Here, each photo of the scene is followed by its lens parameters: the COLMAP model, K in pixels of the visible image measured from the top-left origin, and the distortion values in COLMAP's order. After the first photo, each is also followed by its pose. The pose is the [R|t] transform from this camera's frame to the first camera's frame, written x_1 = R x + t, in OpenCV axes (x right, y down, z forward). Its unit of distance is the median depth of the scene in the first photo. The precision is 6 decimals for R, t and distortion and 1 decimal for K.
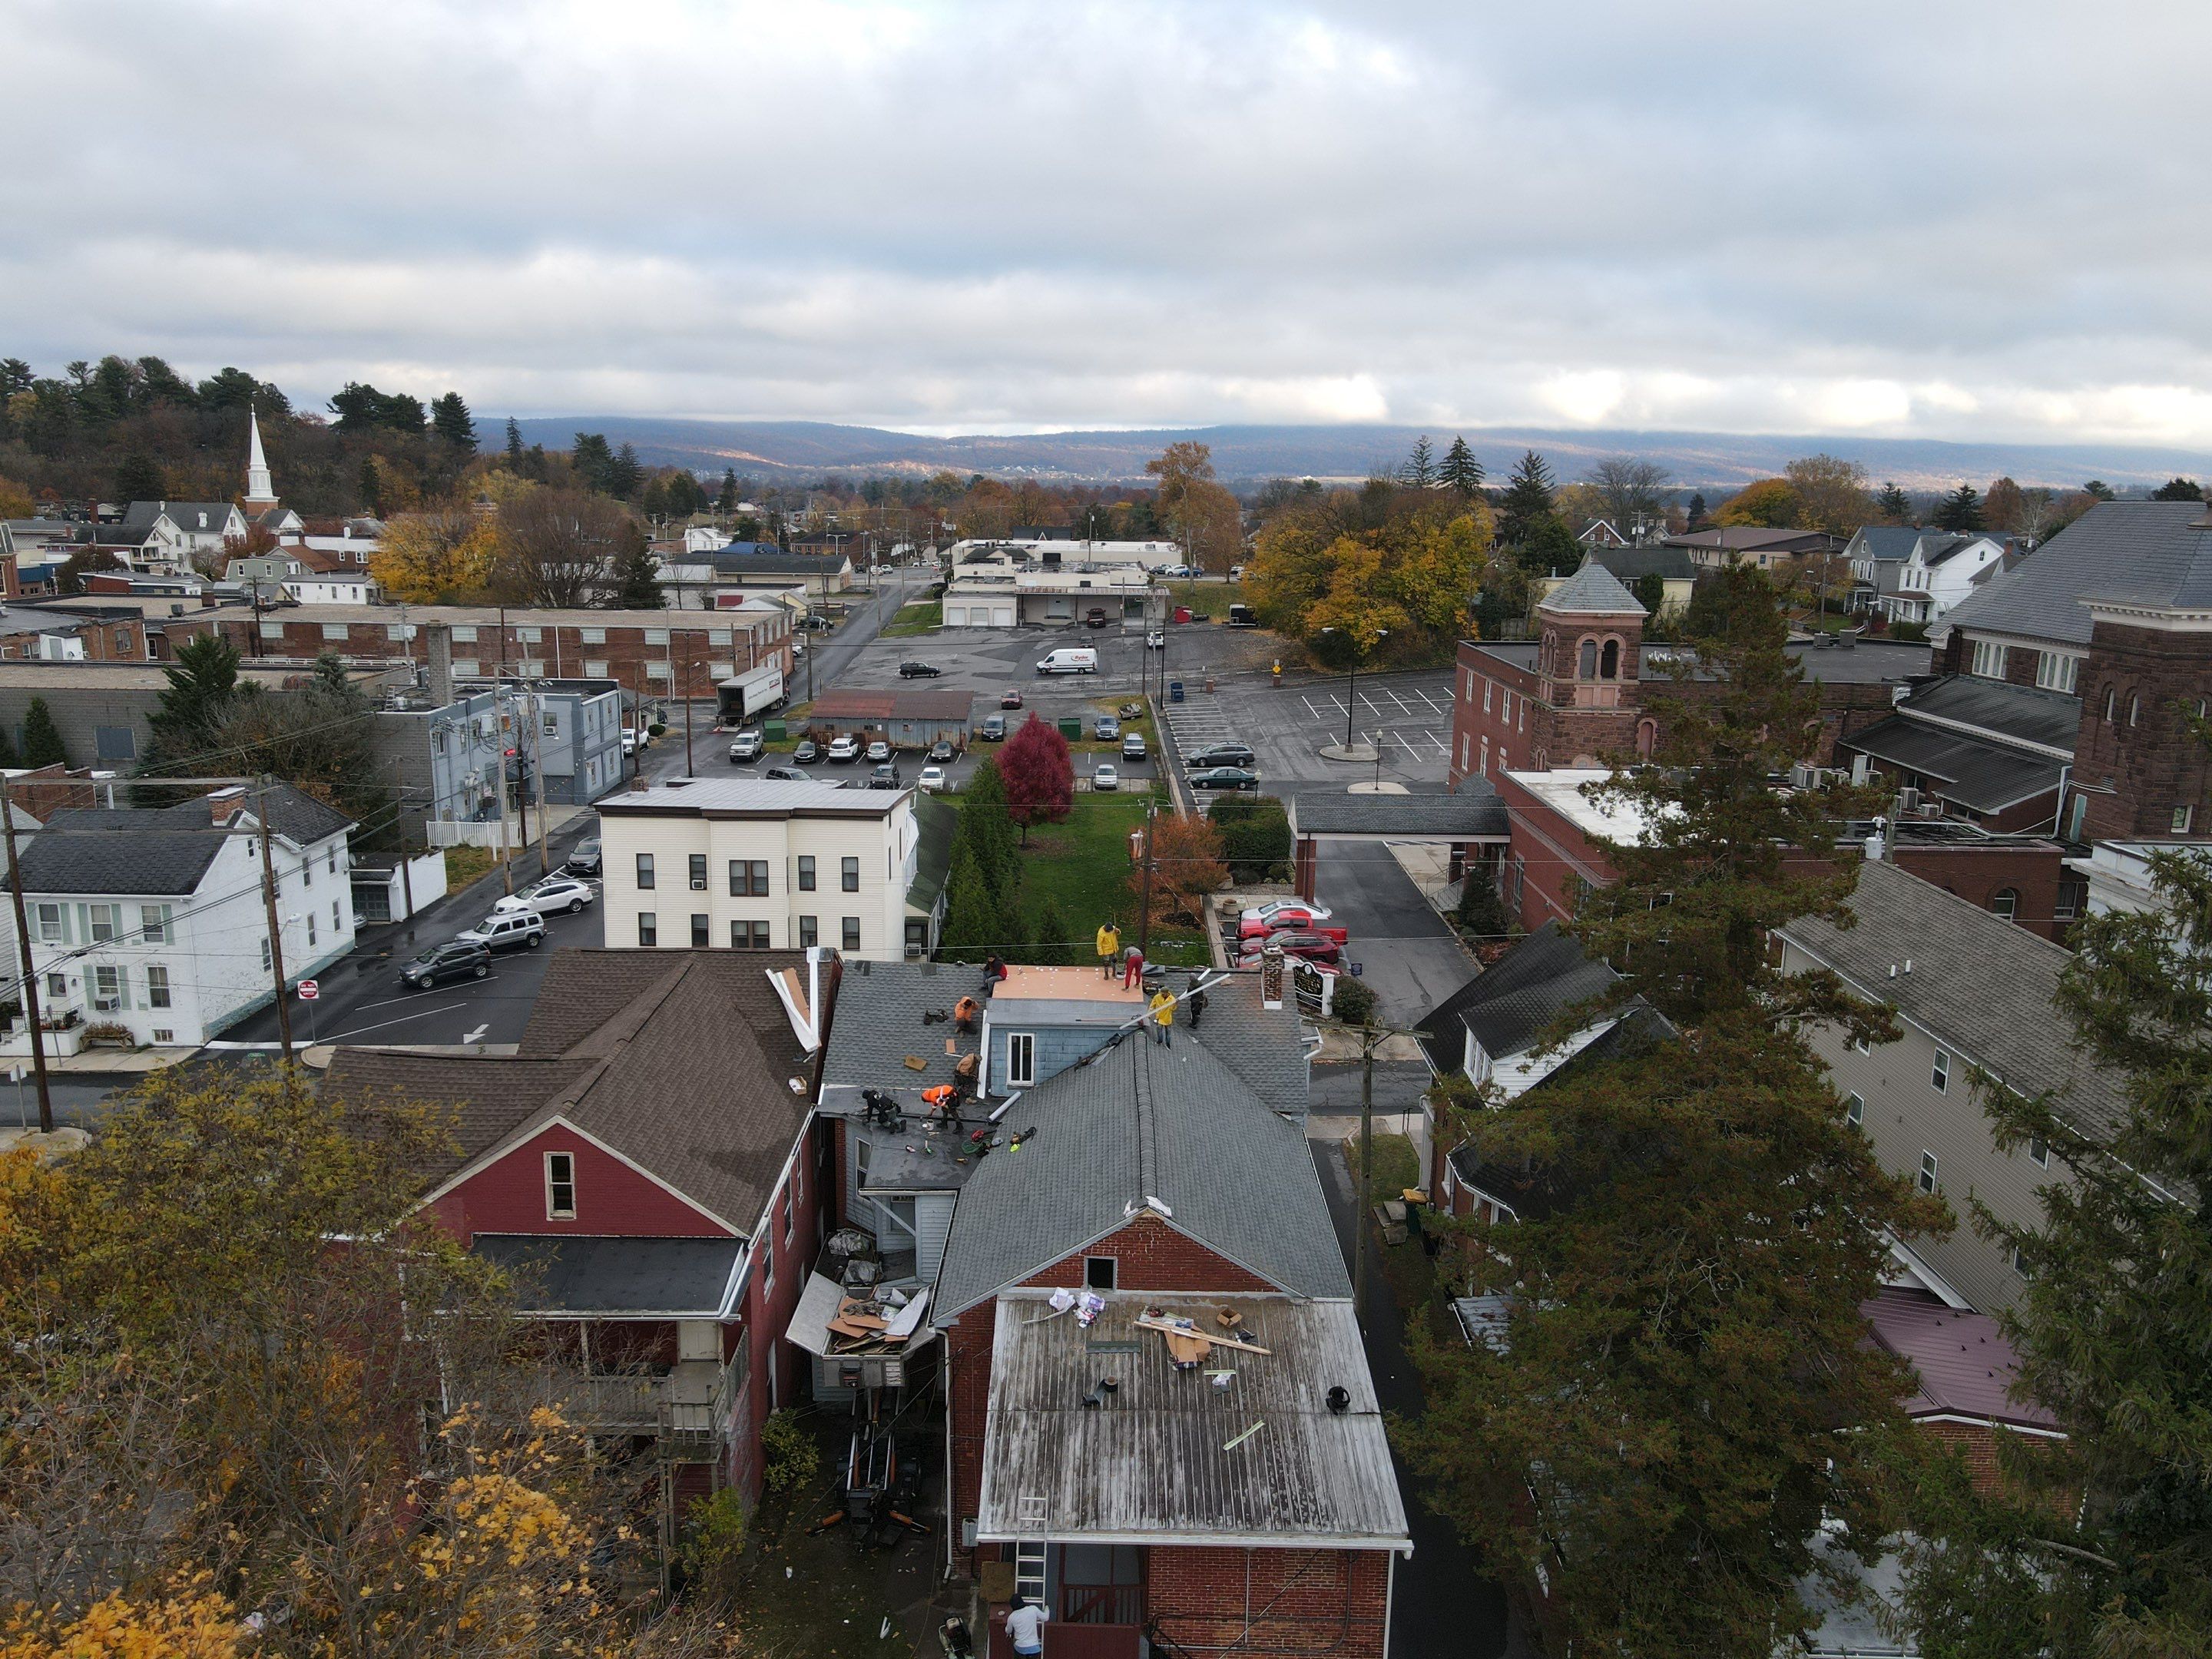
lens RADIAL K [[1617.1, 0, 1079.6], [0, 1617.1, 833.3], [0, 0, 1]] dist [0.015375, 0.001042]
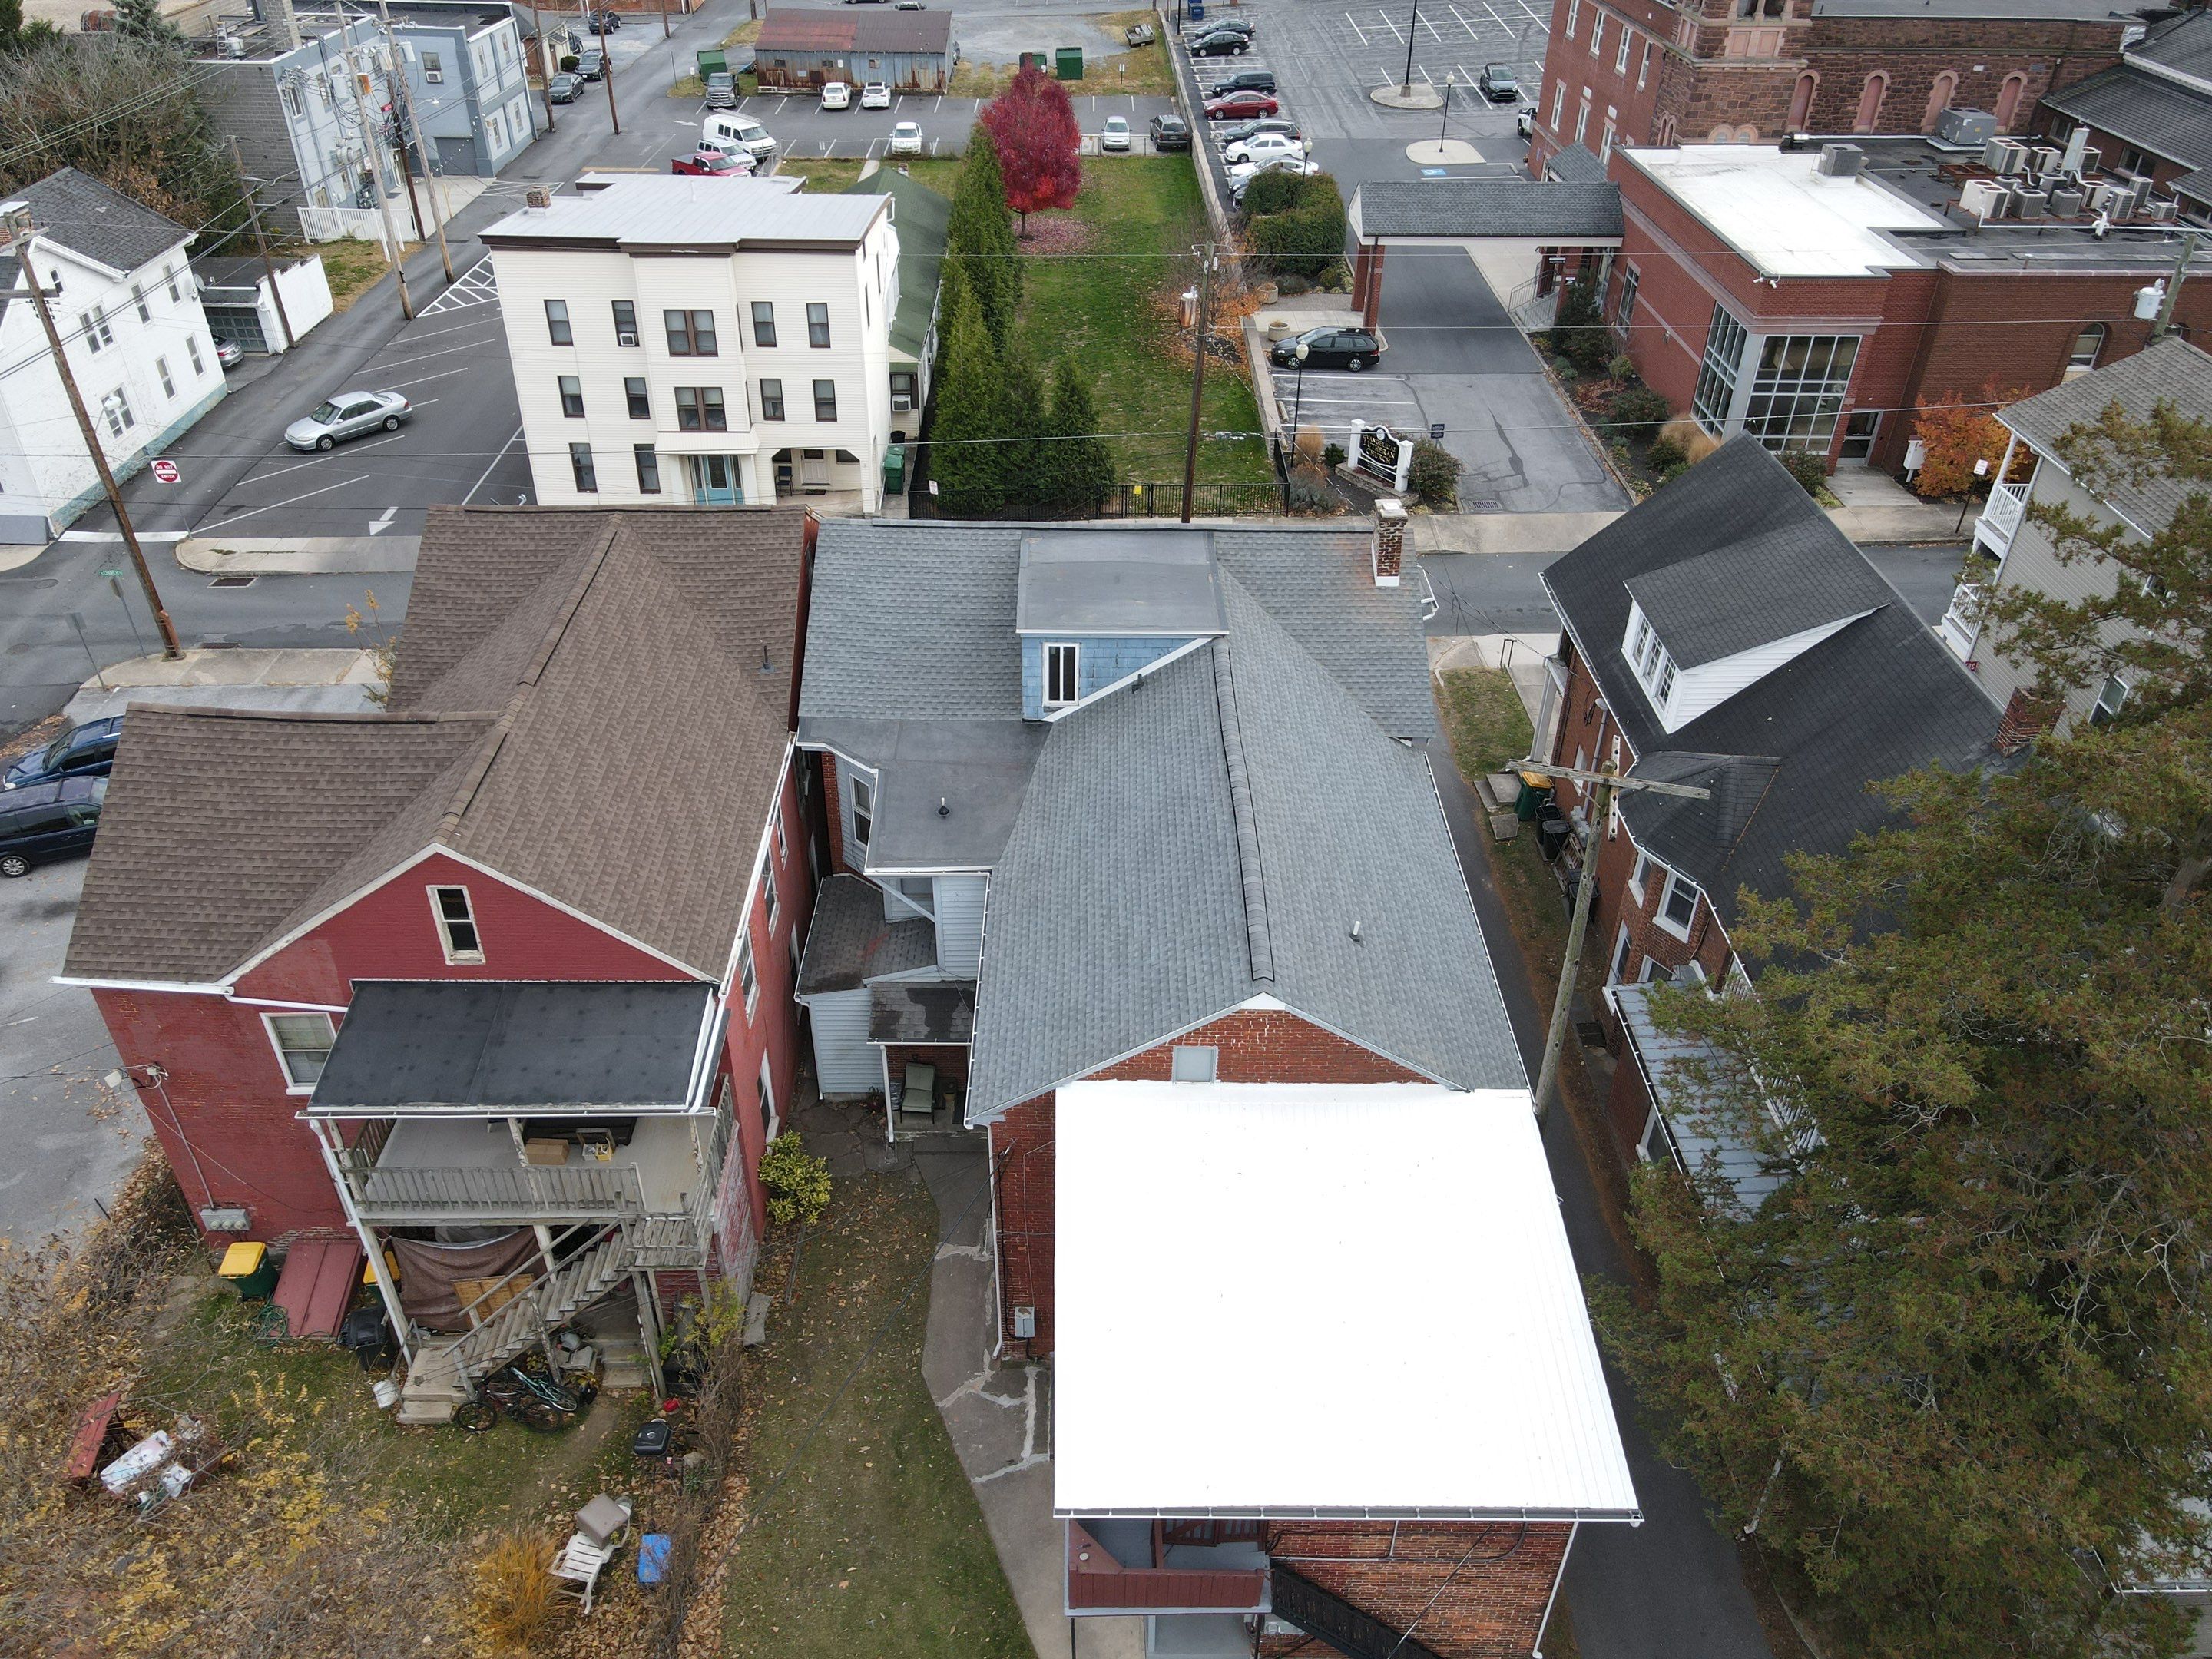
lens RADIAL K [[1617.1, 0, 1092.5], [0, 1617.1, 833.3], [0, 0, 1]] dist [0.015375, 0.001042]
pose [[0.999853, -0.011656, 0.012600, -0.017931], [0.005817, 0.920728, 0.390162, -0.048745], [-0.016149, -0.390031, 0.920660, 0.150591]]
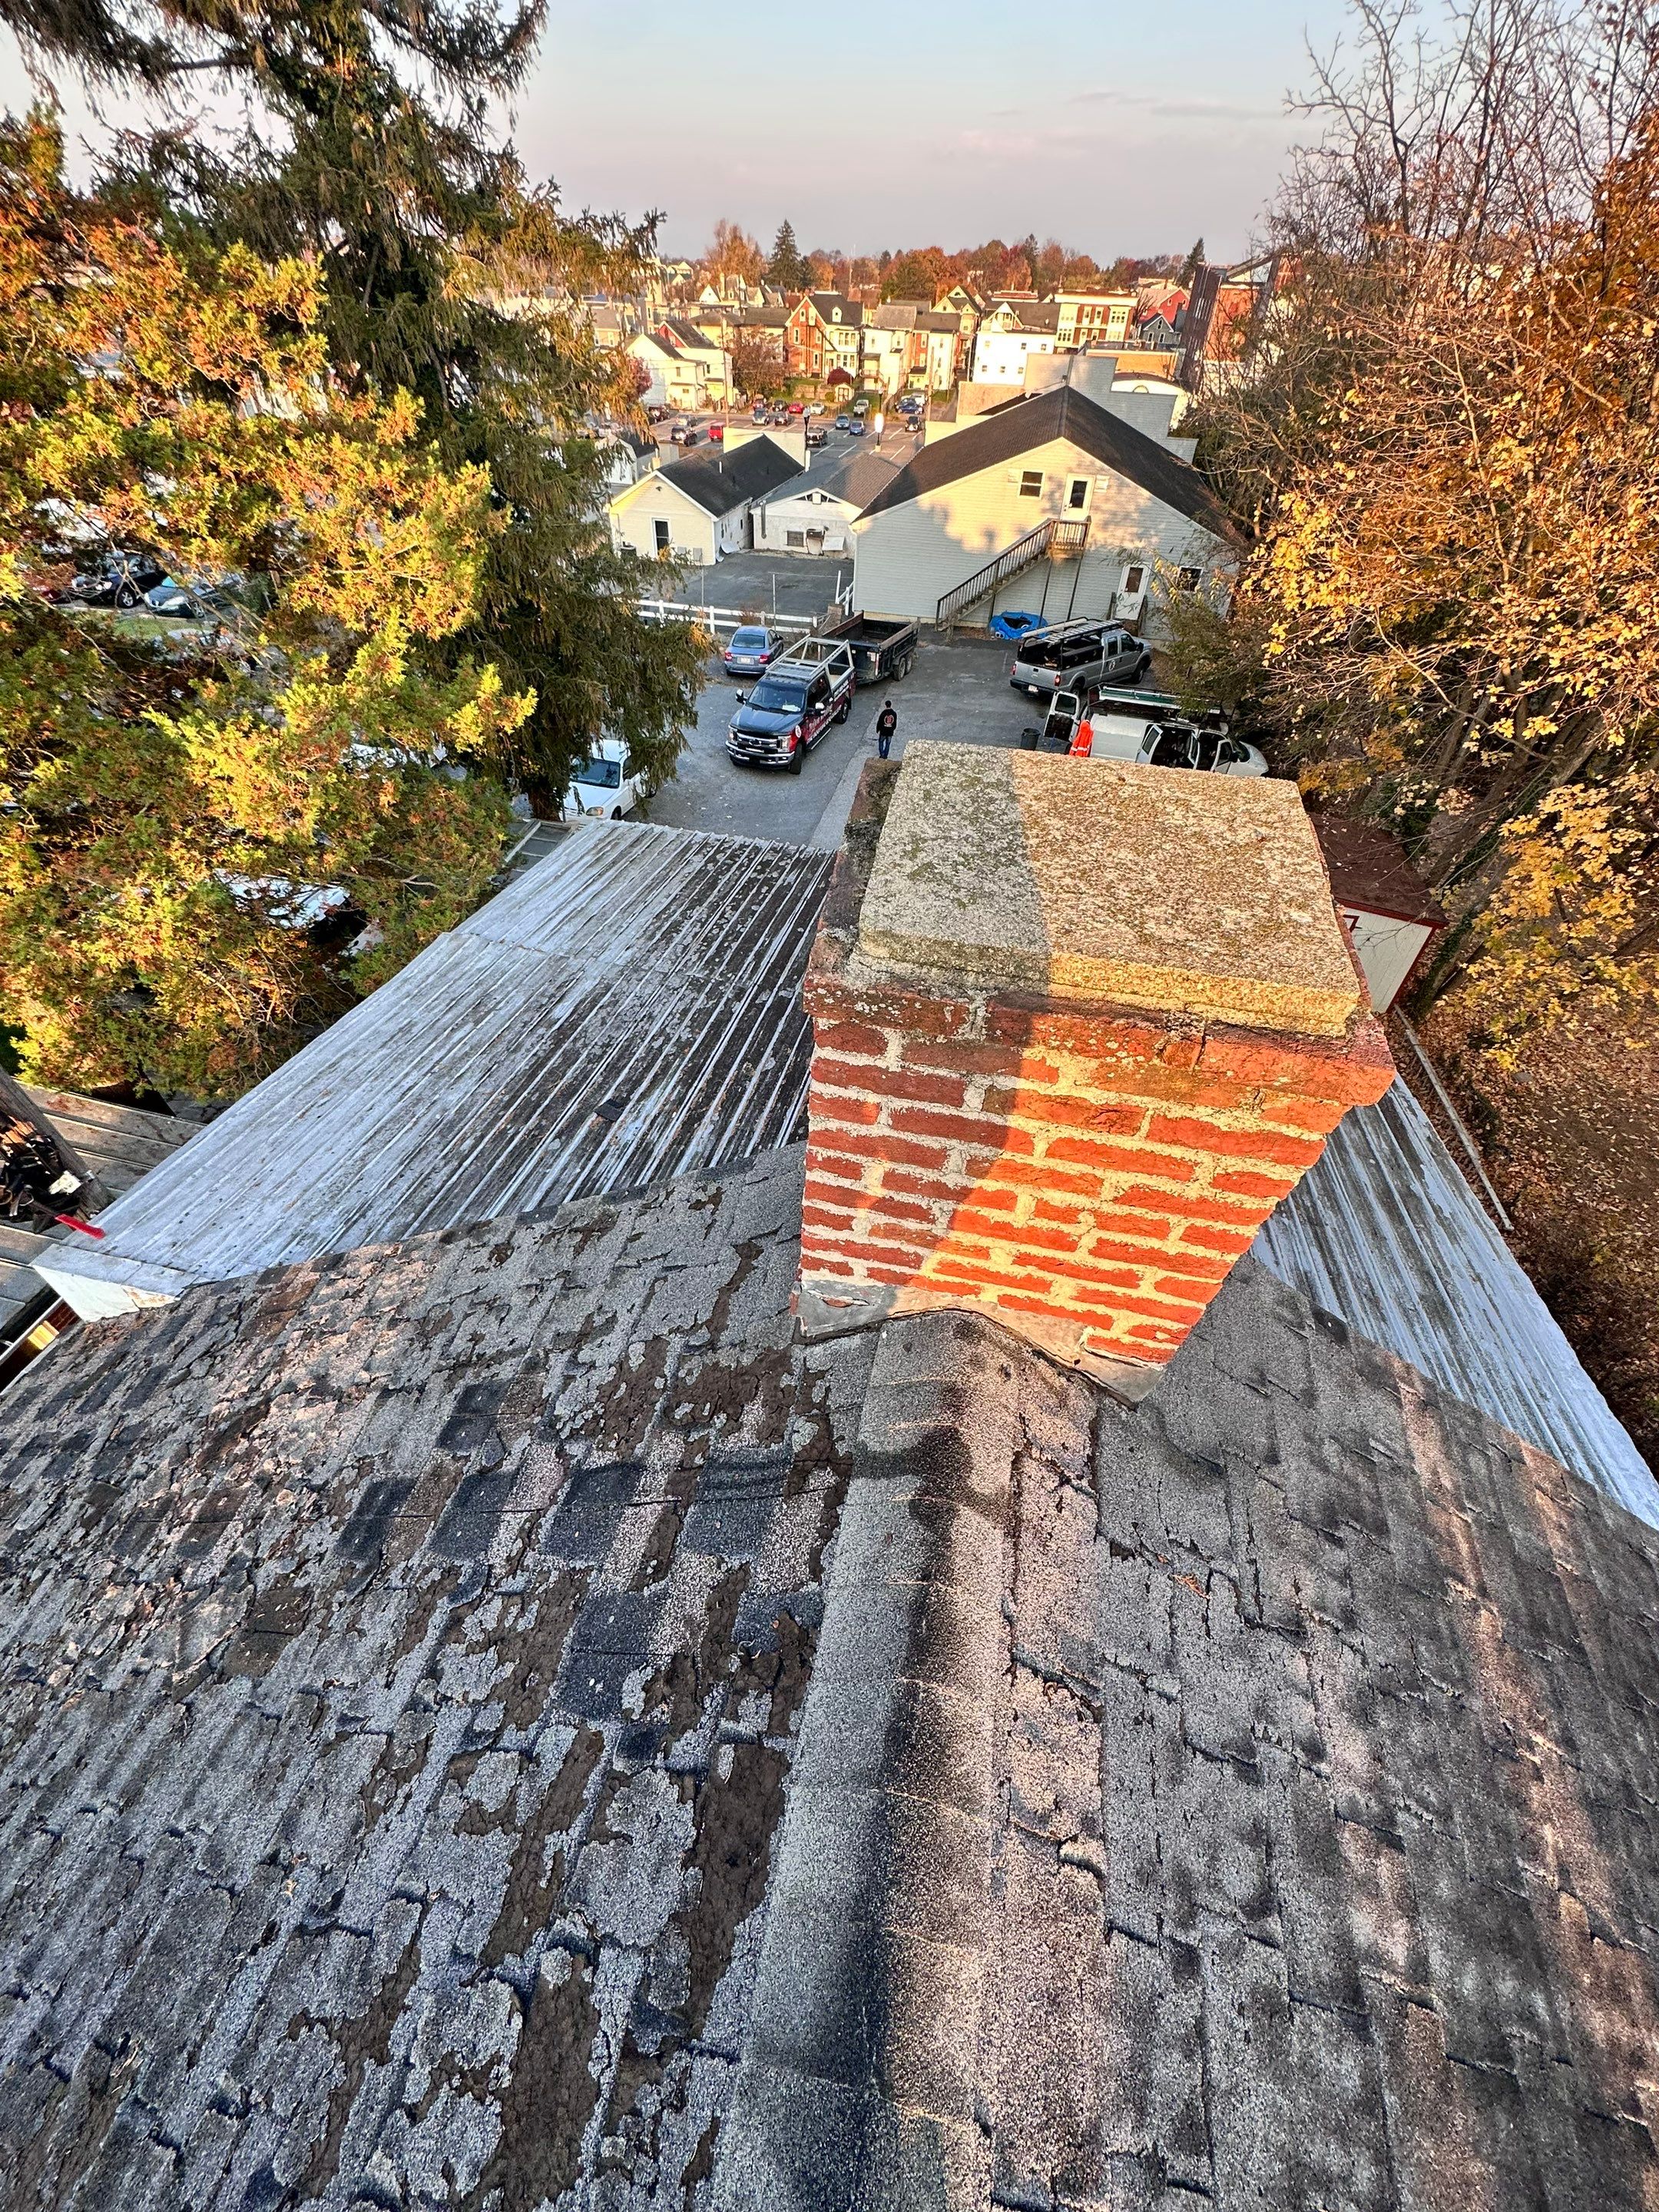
lens RADIAL K [[880.9, 0, 827.7], [0, 880.9, 1108.9], [0, 0, 1]] dist [-0.012220, -0.000241]
pose [[-0.980617, -0.163484, 0.107995, 0.020289], [-0.001561, 0.557681, 0.830054, 0.072379], [-0.195927, 0.813796, -0.547127, 0.432529]]
